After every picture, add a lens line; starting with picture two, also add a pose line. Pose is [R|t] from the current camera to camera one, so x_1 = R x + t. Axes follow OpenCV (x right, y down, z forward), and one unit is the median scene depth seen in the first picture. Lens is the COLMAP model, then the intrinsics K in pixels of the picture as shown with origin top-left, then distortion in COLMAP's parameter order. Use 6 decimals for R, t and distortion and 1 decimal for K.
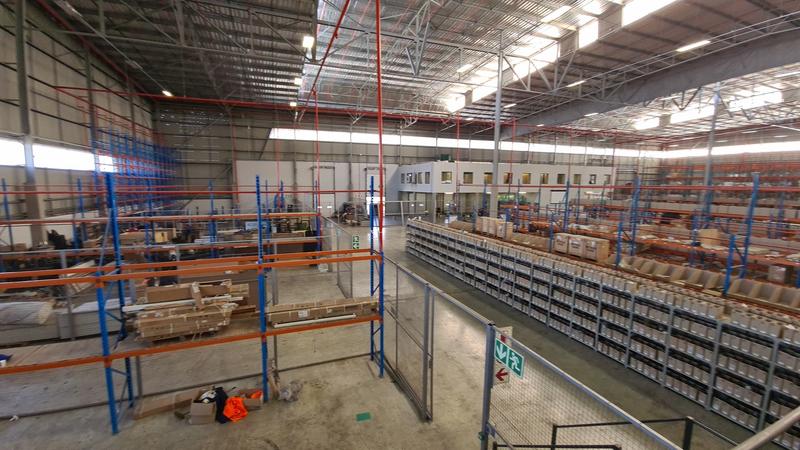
lens RADIAL K [[322.2, 0, 395.2], [0, 322.2, 222.8], [0, 0, 1]] dist [0.012305, -0.009136]
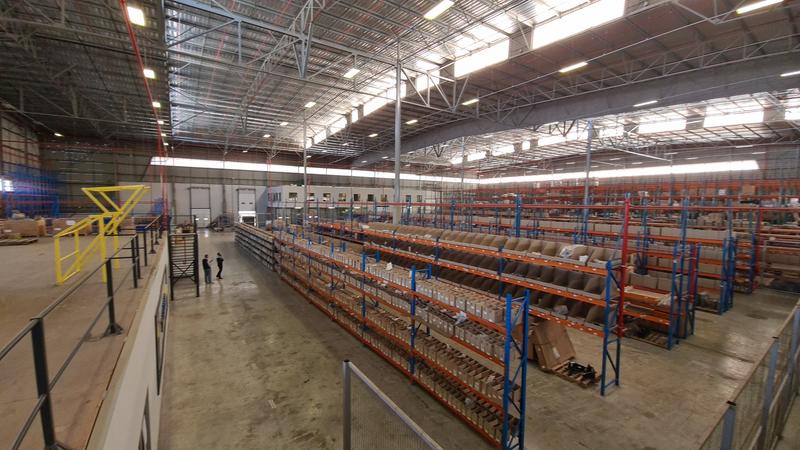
lens RADIAL K [[322.2, 0, 395.6], [0, 322.2, 223.0], [0, 0, 1]] dist [0.012305, -0.009136]
pose [[0.973004, -0.010531, 0.230550, 0.352062], [0.022956, 0.998421, -0.051274, 0.075135], [-0.229646, 0.055182, 0.971709, -0.613779]]
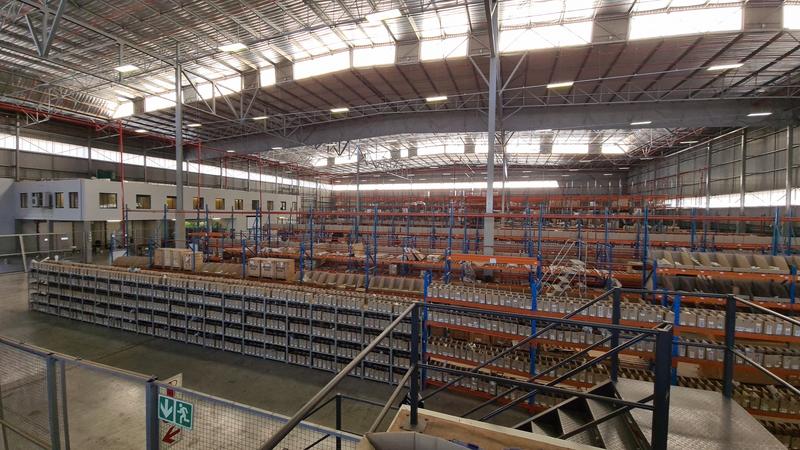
lens RADIAL K [[322.2, 0, 395.6], [0, 322.2, 222.8], [0, 0, 1]] dist [0.012305, -0.009136]
pose [[0.643927, -0.024904, 0.764682, 0.013874], [0.085115, 0.995598, -0.039250, -0.000056], [-0.760338, 0.090360, 0.643212, -0.007325]]
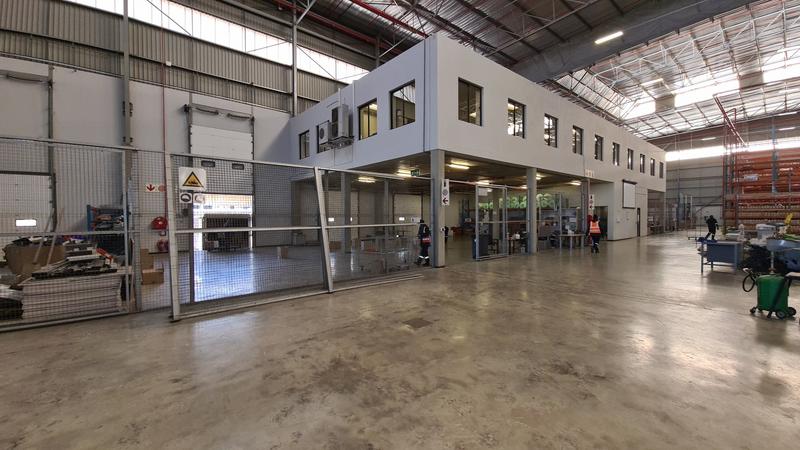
lens RADIAL K [[322.2, 0, 394.3], [0, 322.2, 222.6], [0, 0, 1]] dist [0.012305, -0.009136]
pose [[0.943172, -0.017573, 0.331841, -0.004073], [0.051037, 0.994413, -0.092402, -0.012926], [-0.328363, 0.104087, 0.938799, 0.998562]]
